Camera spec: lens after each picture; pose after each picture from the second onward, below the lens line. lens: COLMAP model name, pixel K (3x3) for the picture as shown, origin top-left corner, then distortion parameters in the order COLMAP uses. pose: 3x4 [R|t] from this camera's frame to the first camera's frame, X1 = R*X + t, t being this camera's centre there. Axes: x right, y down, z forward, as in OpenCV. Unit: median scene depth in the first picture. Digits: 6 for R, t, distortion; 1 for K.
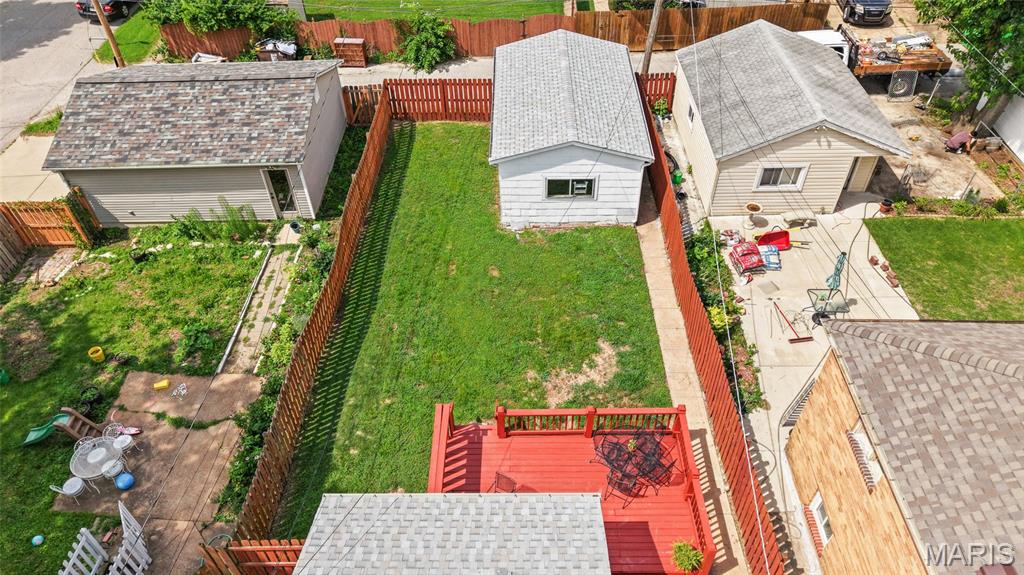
lens RADIAL K [[704.8, 0, 512.0], [0, 704.8, 287.5], [0, 0, 1]] dist [0.090178, -0.126519]
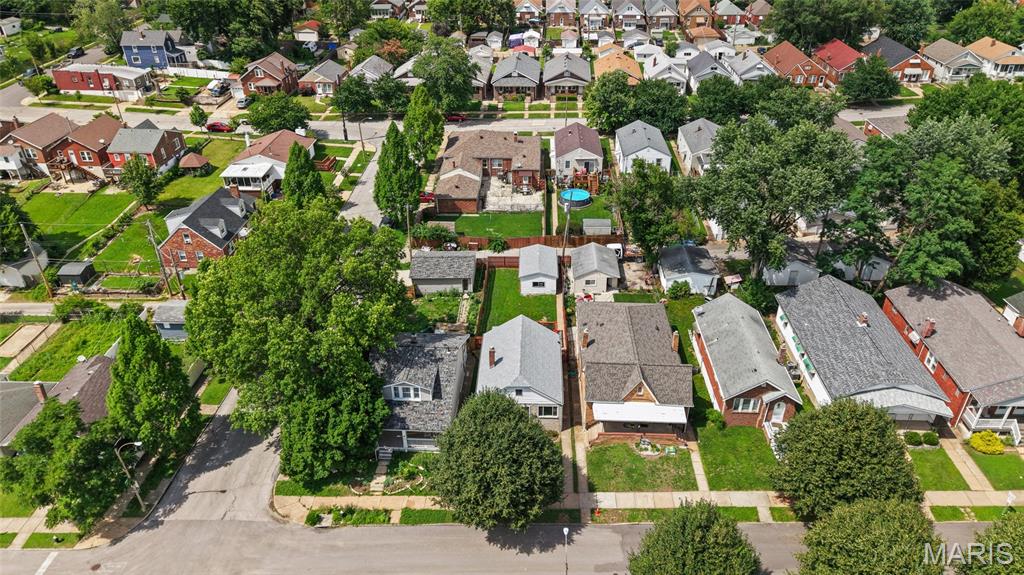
lens RADIAL K [[704.8, 0, 512.0], [0, 704.8, 287.5], [0, 0, 1]] dist [0.090178, -0.126519]
pose [[0.999641, 0.013374, -0.023214, 0.025294], [-0.017991, 0.977157, -0.211756, 0.702092], [0.019851, 0.212097, 0.977047, -2.805499]]
